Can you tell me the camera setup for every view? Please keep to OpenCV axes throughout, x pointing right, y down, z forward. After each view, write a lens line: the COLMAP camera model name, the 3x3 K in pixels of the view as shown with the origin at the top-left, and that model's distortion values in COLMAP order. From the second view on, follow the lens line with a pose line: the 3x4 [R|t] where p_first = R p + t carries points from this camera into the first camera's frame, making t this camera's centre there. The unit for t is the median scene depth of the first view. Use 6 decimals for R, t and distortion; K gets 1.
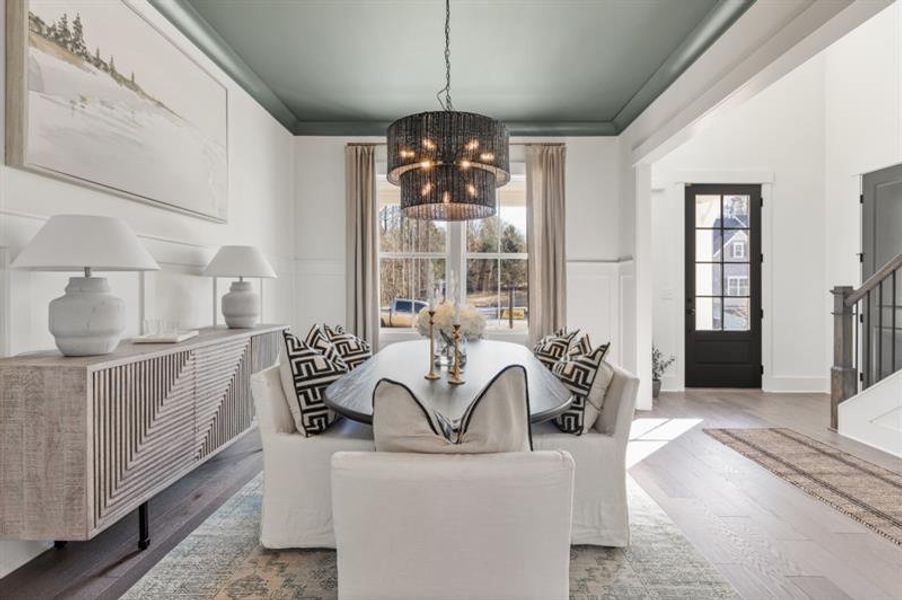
lens RADIAL K [[380.9, 0, 457.9], [0, 380.9, 290.2], [0, 0, 1]] dist [0.000467, 0.000146]
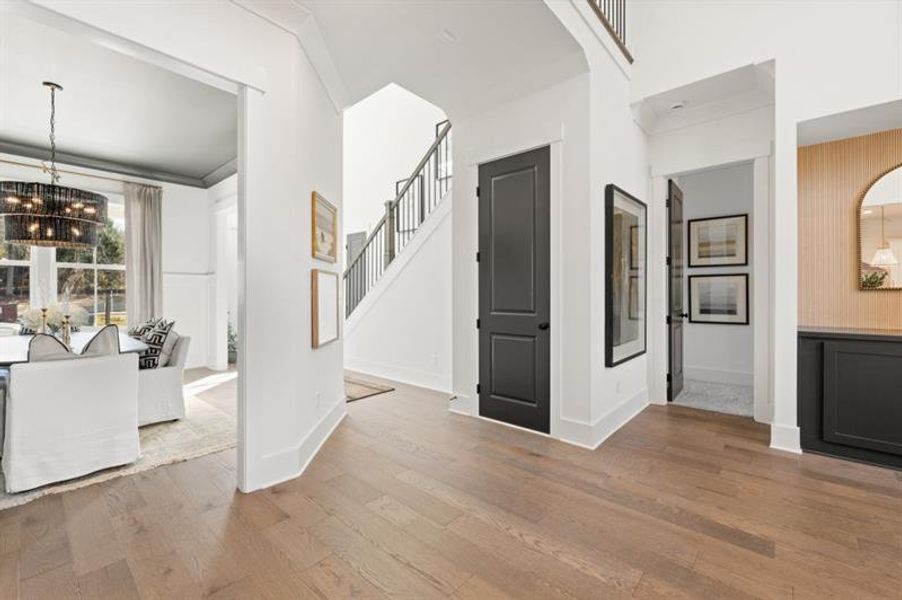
lens RADIAL K [[380.9, 0, 457.9], [0, 380.9, 290.2], [0, 0, 1]] dist [0.000467, 0.000146]
pose [[0.634712, 0.003491, 0.772741, -0.102884], [-0.001382, 0.999993, -0.003383, -0.010481], [-0.772747, 0.001079, 0.634713, -0.704642]]
